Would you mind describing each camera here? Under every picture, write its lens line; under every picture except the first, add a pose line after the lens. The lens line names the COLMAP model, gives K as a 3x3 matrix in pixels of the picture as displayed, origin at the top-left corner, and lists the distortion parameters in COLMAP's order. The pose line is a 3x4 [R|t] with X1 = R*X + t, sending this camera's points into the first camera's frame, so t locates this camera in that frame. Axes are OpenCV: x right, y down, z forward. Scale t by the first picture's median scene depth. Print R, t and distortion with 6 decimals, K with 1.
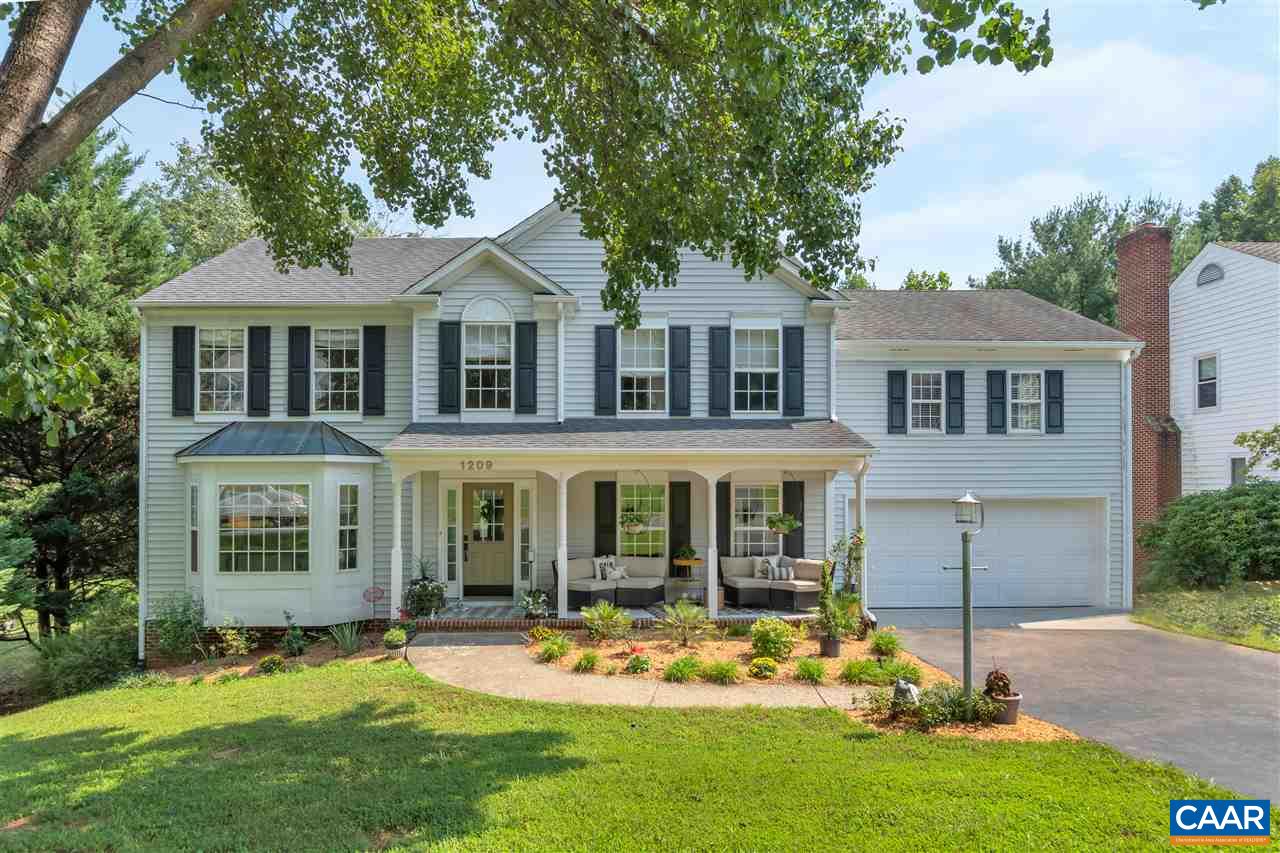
lens RADIAL K [[733.5, 0, 609.3], [0, 733.5, 475.9], [0, 0, 1]] dist [0.001644, 0.000199]
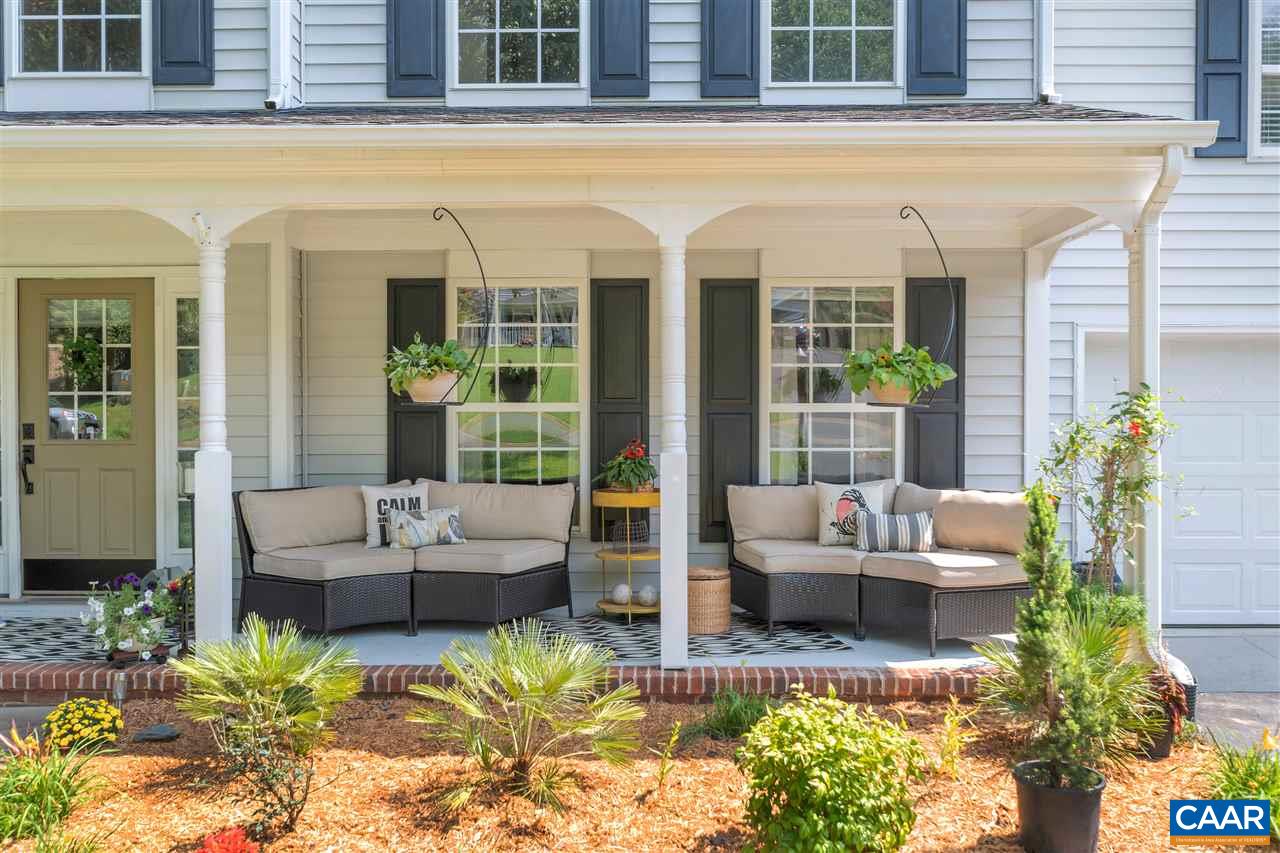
lens RADIAL K [[1068.4, 0, 640.0], [0, 1068.4, 426.5], [0, 0, 1]] dist [-0.000644, 0.000296]
pose [[0.999369, 0.001837, -0.035485, 0.130172], [-0.000976, 0.999705, 0.024266, 0.070570], [0.035520, -0.024216, 0.999076, 0.488601]]
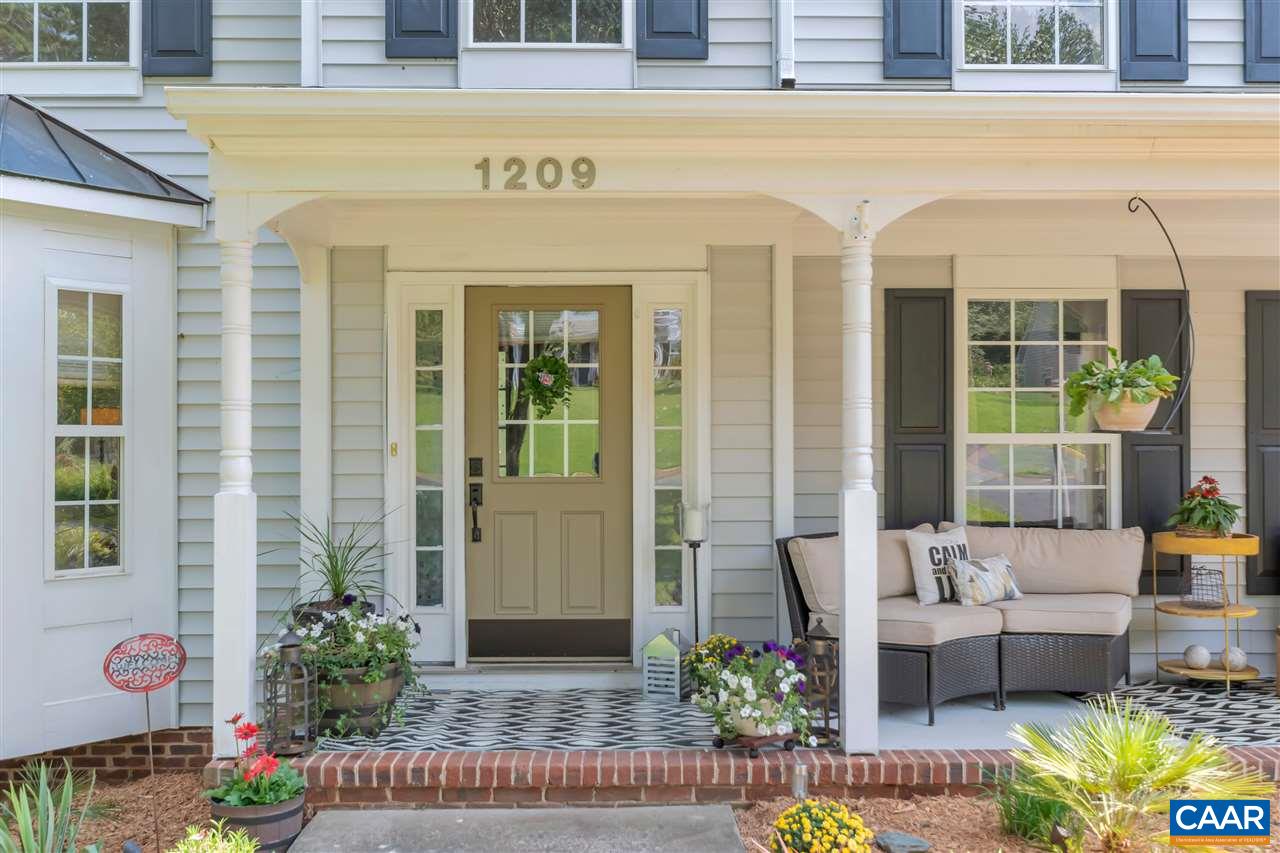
lens RADIAL K [[1153.1, 0, 640.0], [0, 1153.1, 426.5], [0, 0, 1]] dist [0.002833, -0.001329]
pose [[0.999974, 0.001134, 0.007146, -0.132697], [-0.001139, 0.999999, 0.000787, 0.068746], [-0.007145, -0.000795, 0.999974, 0.526918]]
